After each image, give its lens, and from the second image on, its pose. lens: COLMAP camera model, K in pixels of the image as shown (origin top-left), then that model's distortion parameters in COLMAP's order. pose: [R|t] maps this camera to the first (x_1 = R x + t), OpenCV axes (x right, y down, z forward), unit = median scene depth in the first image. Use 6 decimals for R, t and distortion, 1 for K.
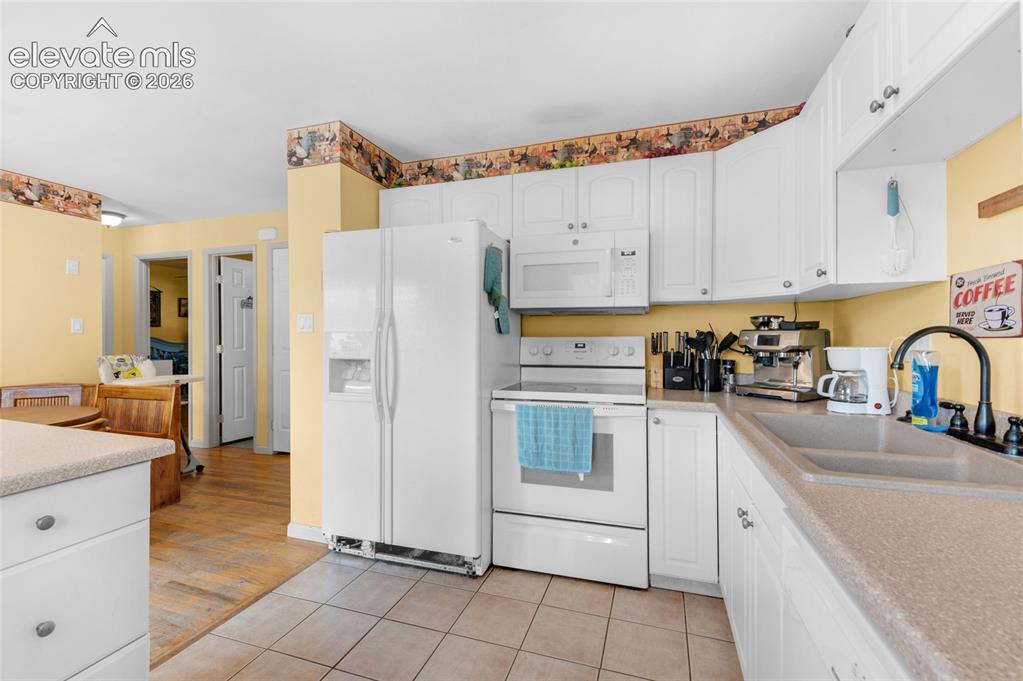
lens RADIAL K [[445.0, 0, 511.3], [0, 445.0, 342.2], [0, 0, 1]] dist [0.013294, -0.000798]
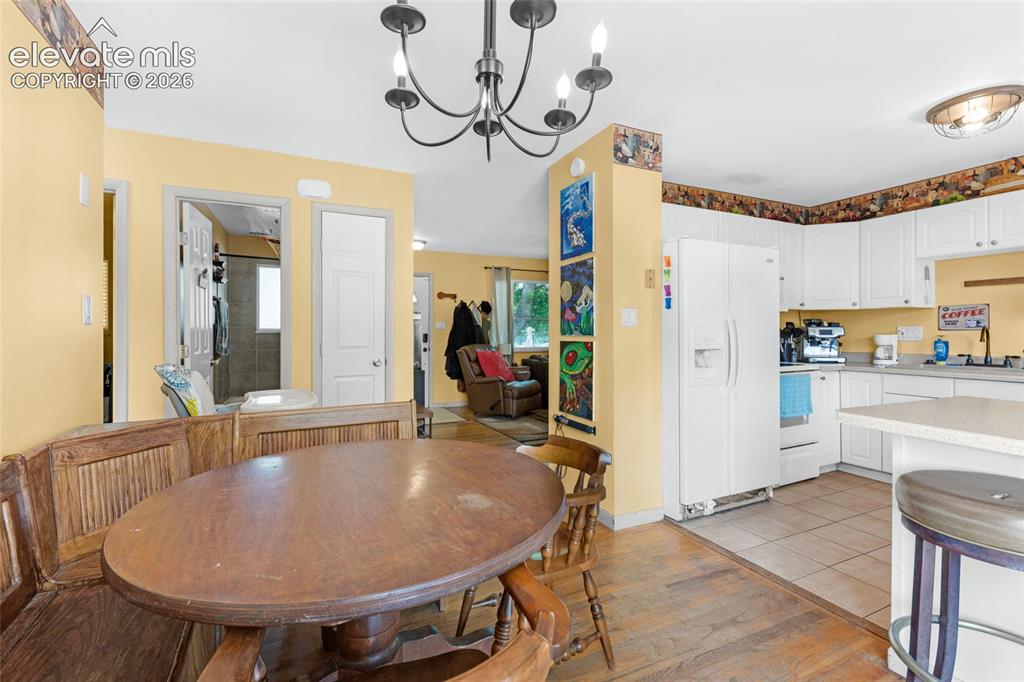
lens RADIAL K [[445.5, 0, 507.7], [0, 445.5, 338.2], [0, 0, 1]] dist [0.013294, -0.000798]
pose [[0.721286, -0.012741, 0.692520, -1.587142], [0.011791, 0.999912, 0.006116, -0.005510], [-0.692536, 0.003755, 0.721373, 0.520953]]
